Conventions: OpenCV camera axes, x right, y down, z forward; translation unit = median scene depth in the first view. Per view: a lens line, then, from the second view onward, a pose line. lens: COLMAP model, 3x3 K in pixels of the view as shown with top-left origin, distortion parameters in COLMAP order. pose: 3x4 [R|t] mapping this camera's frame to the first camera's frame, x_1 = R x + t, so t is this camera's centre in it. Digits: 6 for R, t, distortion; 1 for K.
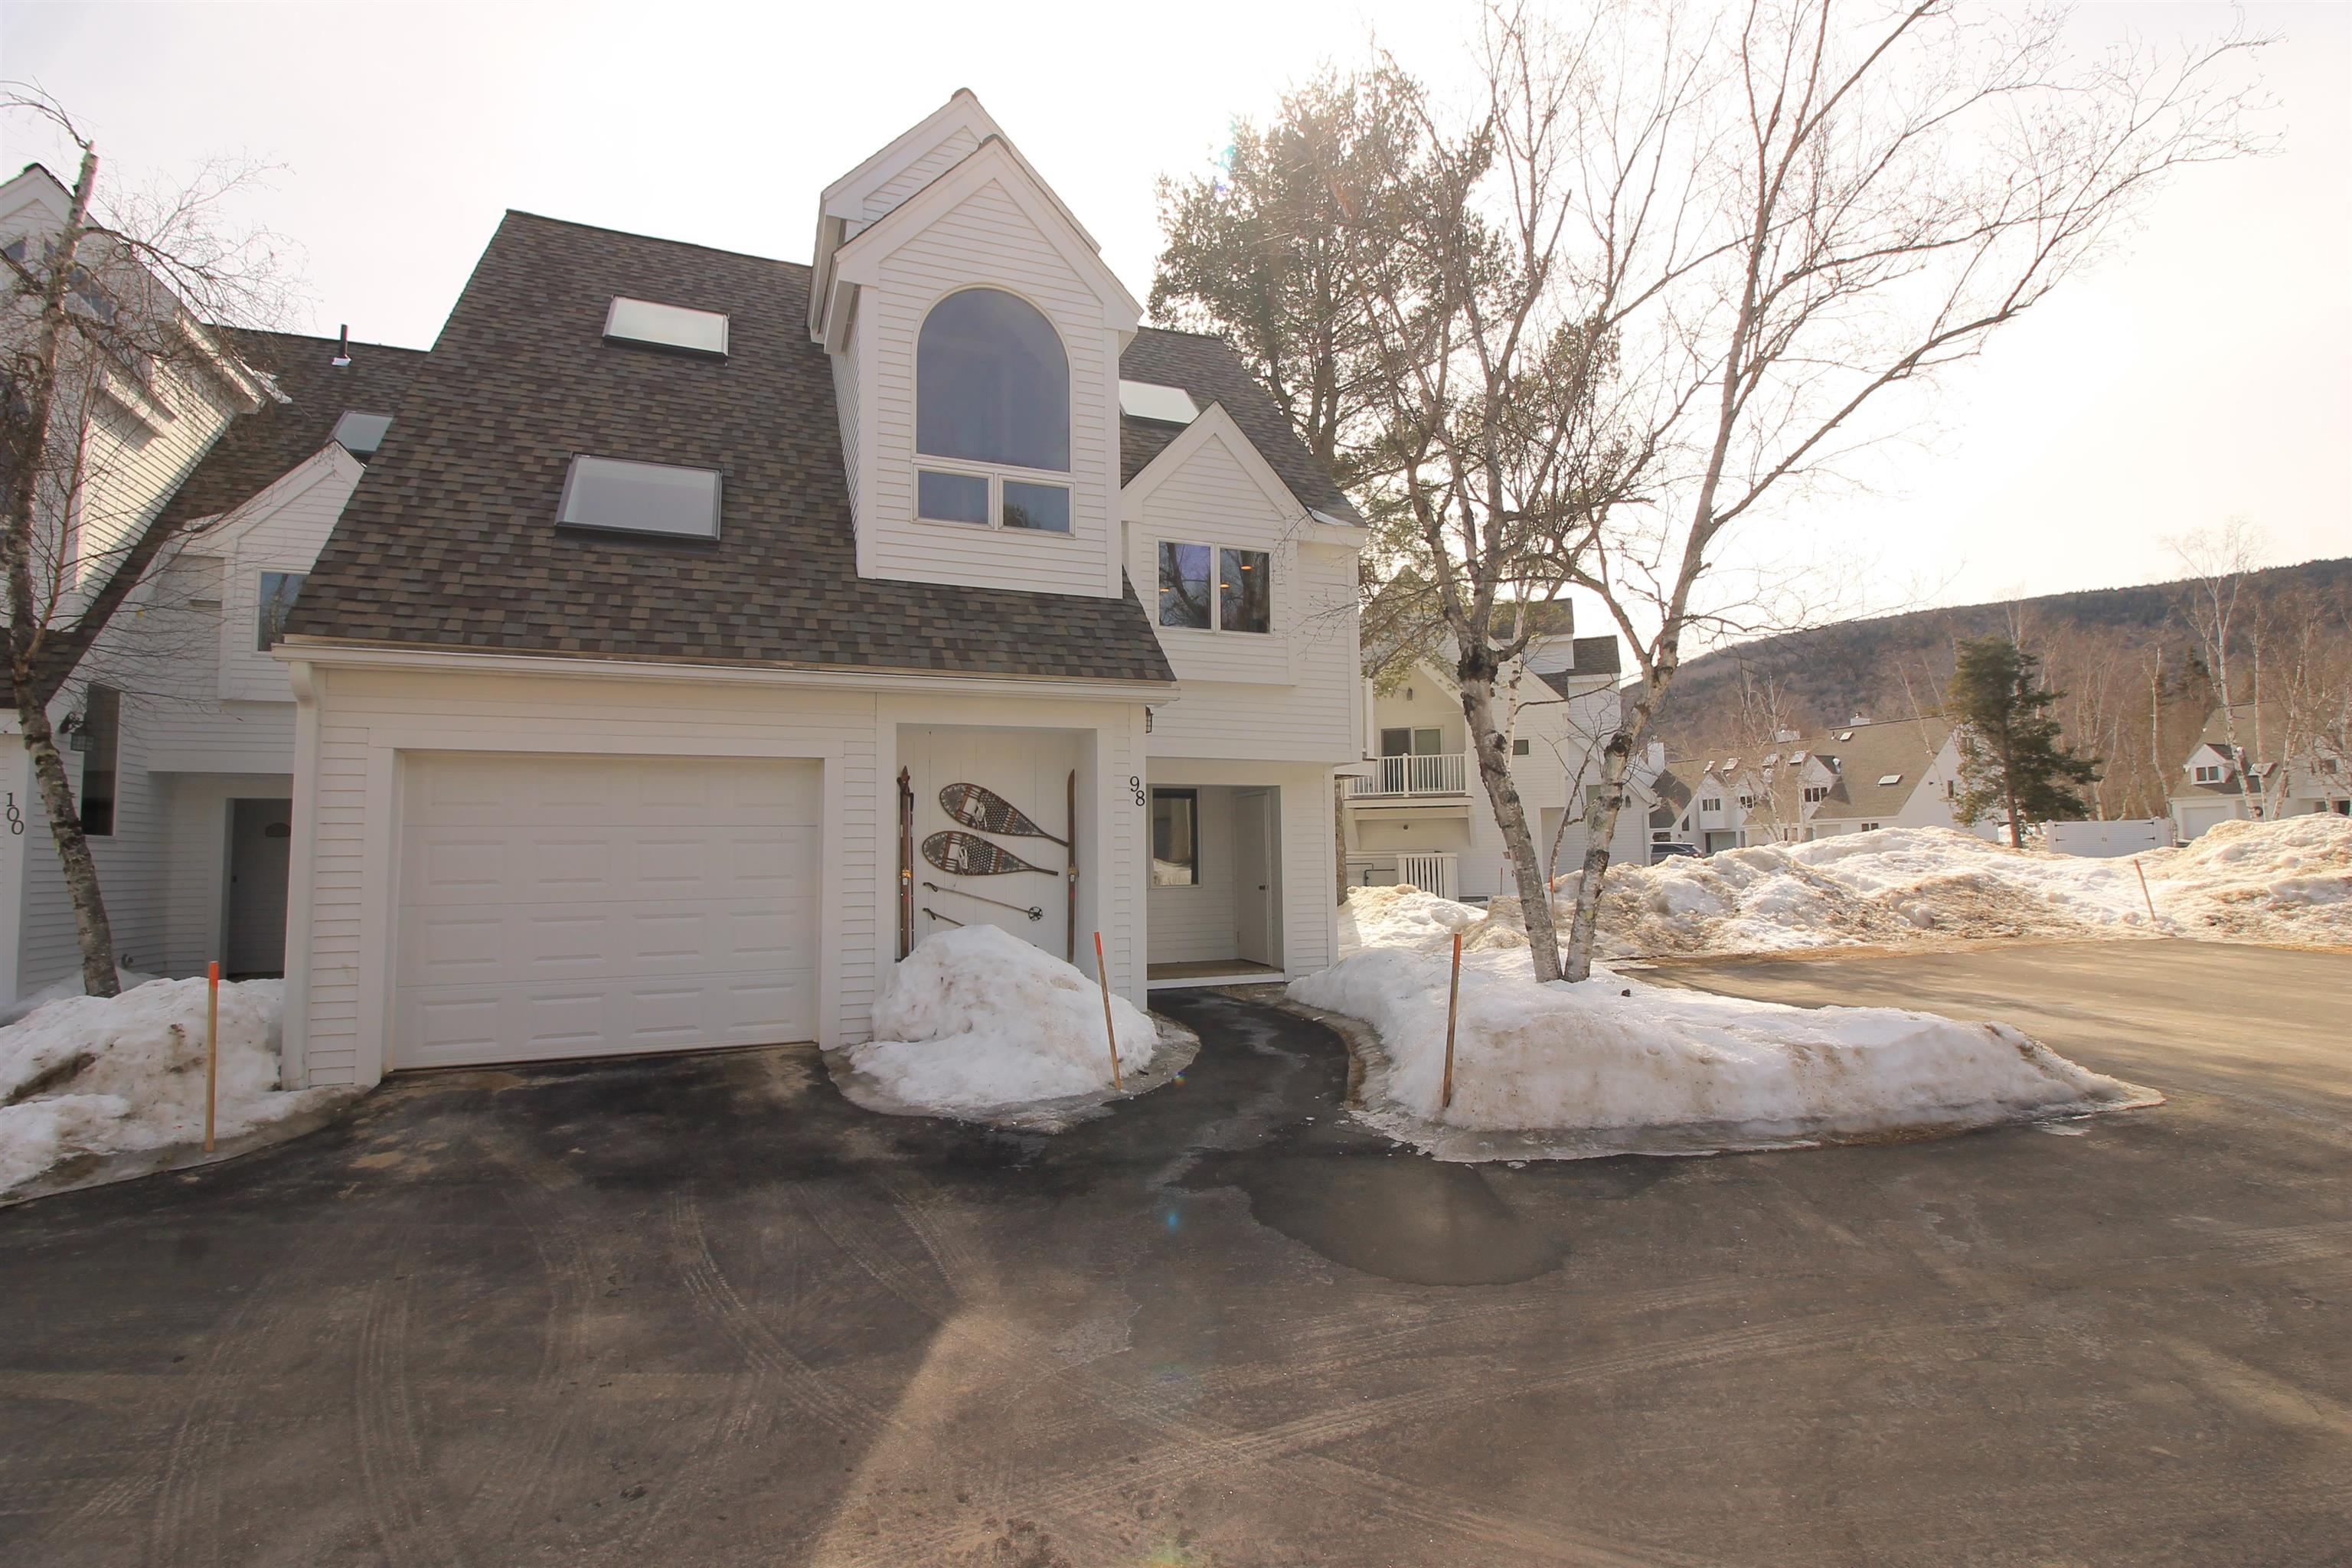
lens RADIAL K [[1108.0, 0, 1190.4], [0, 1108.0, 779.6], [0, 0, 1]] dist [0.001626, -0.013928]
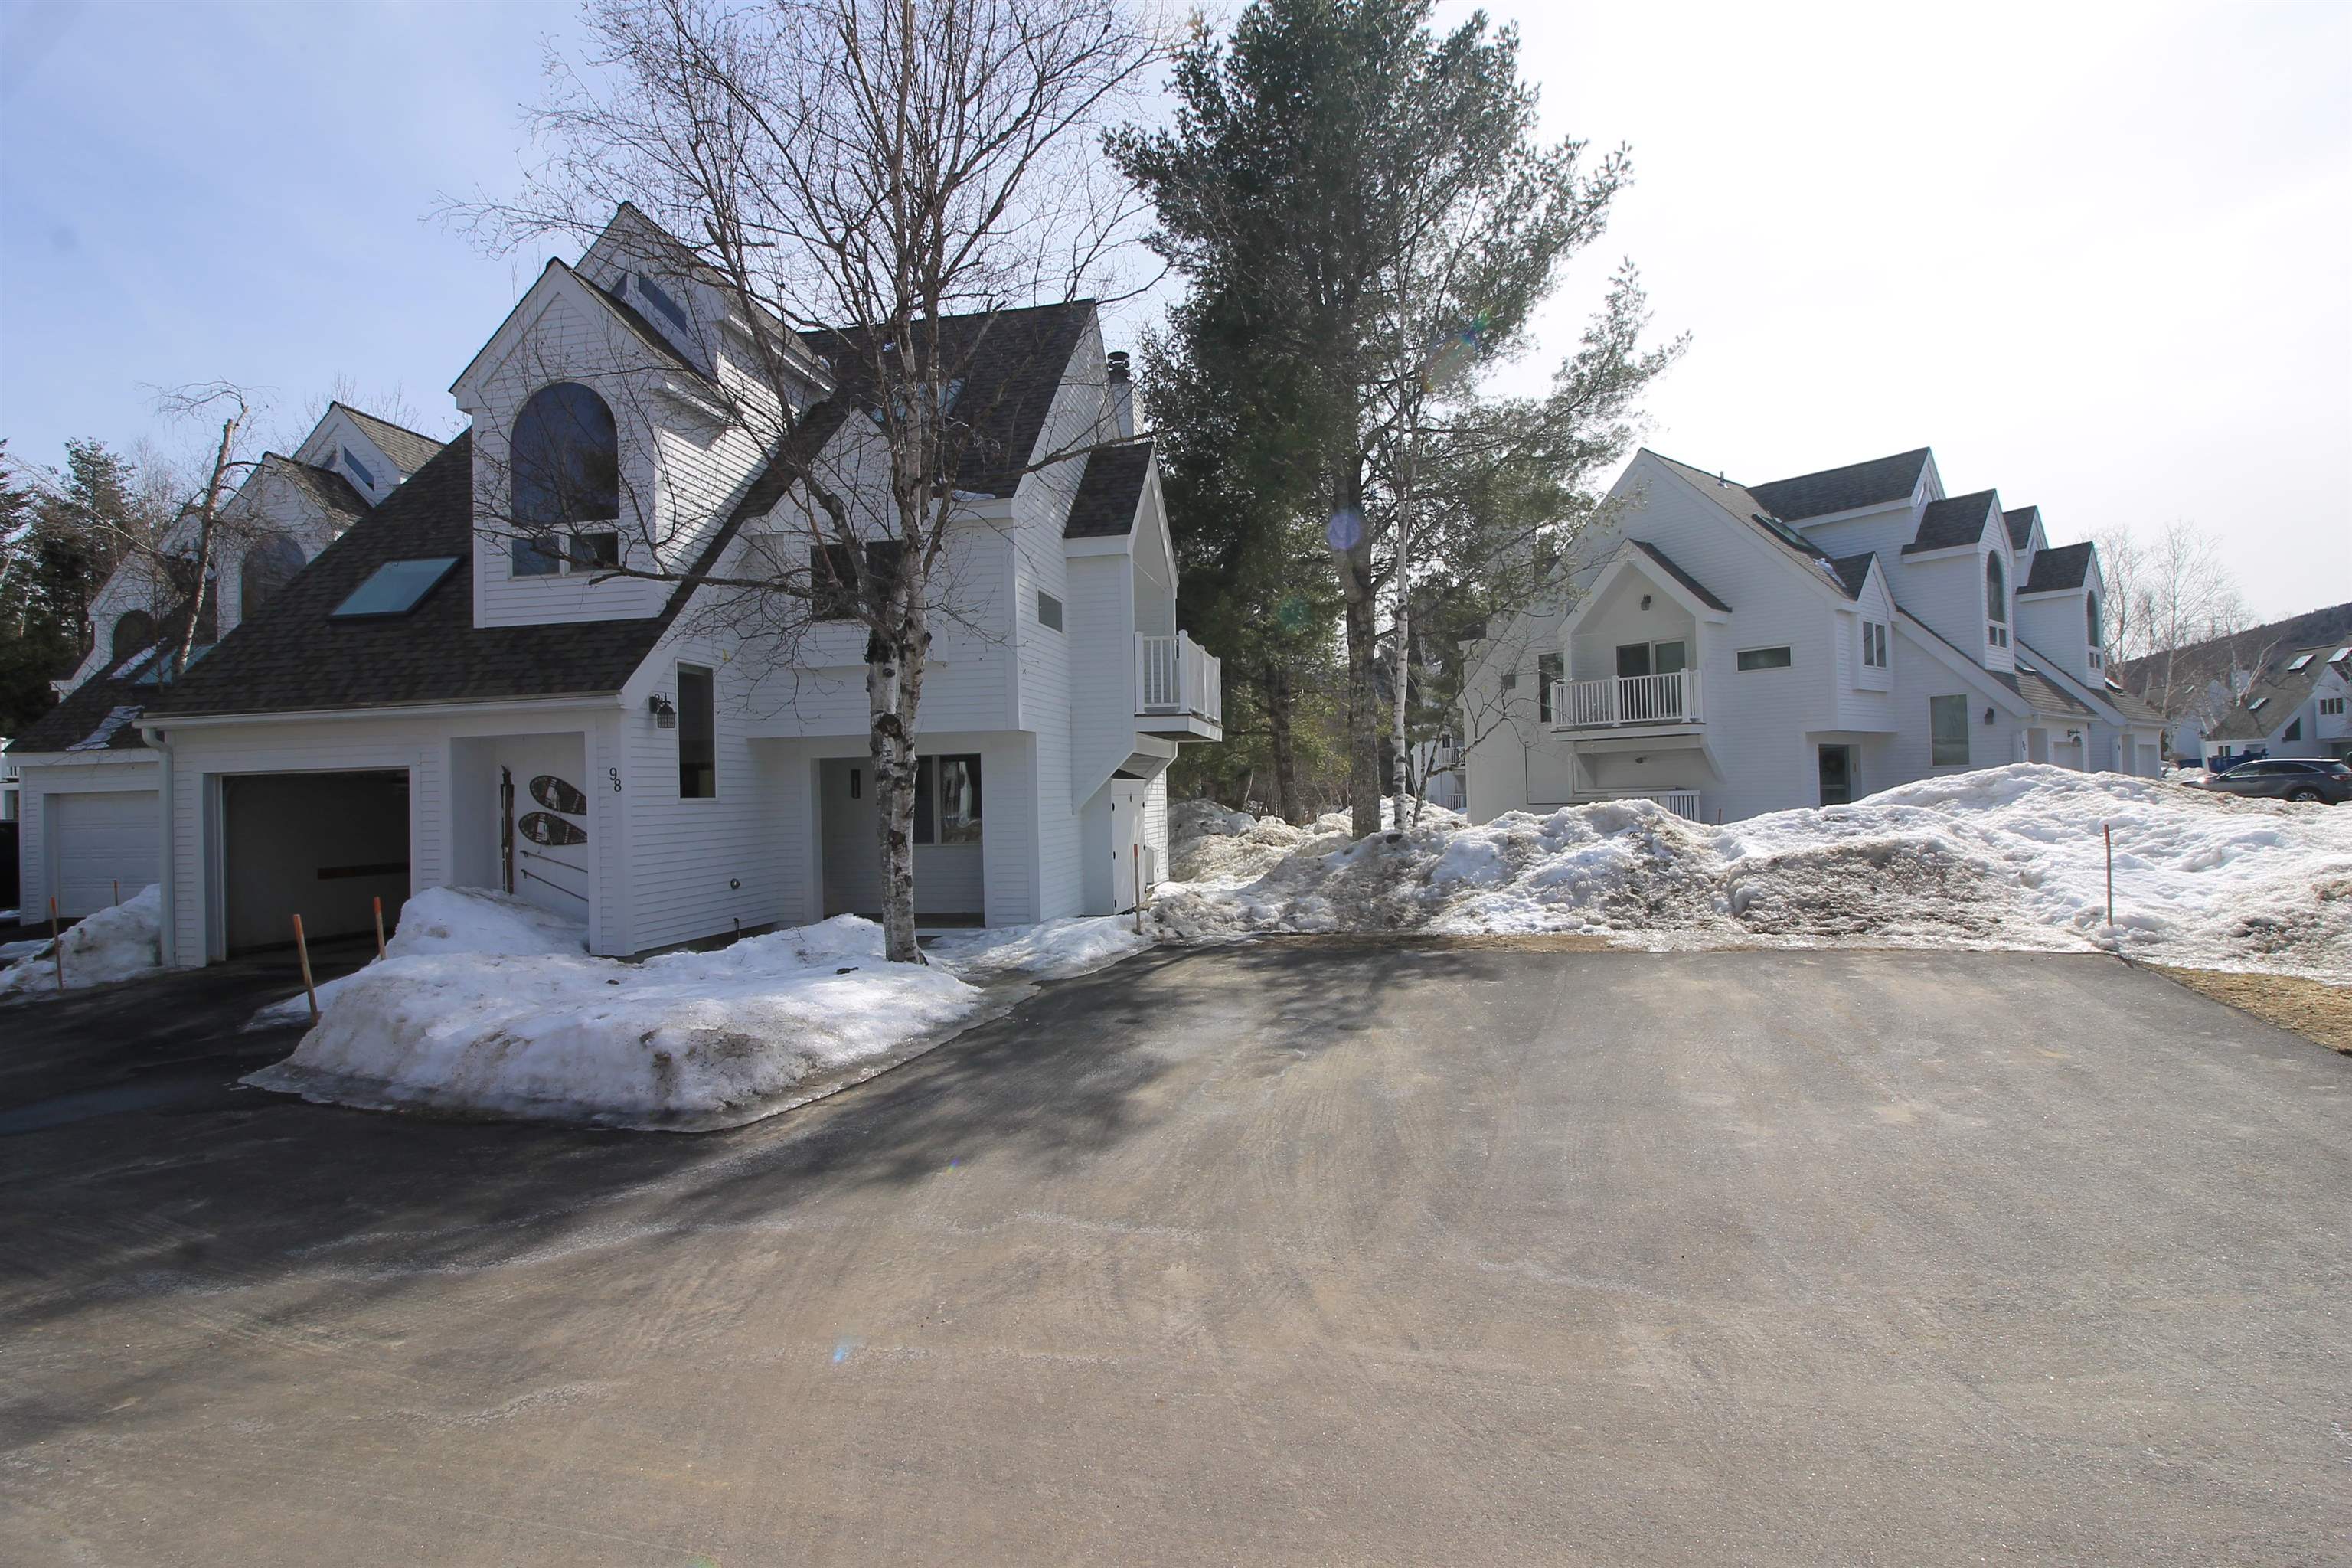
lens RADIAL K [[1108.0, 0, 1190.4], [0, 1108.0, 779.6], [0, 0, 1]] dist [0.001626, -0.013928]
pose [[0.840911, -0.016916, -0.540909, 1.160856], [0.054193, 0.997119, 0.053068, -0.020568], [0.538453, -0.073939, 0.839405, 0.307826]]
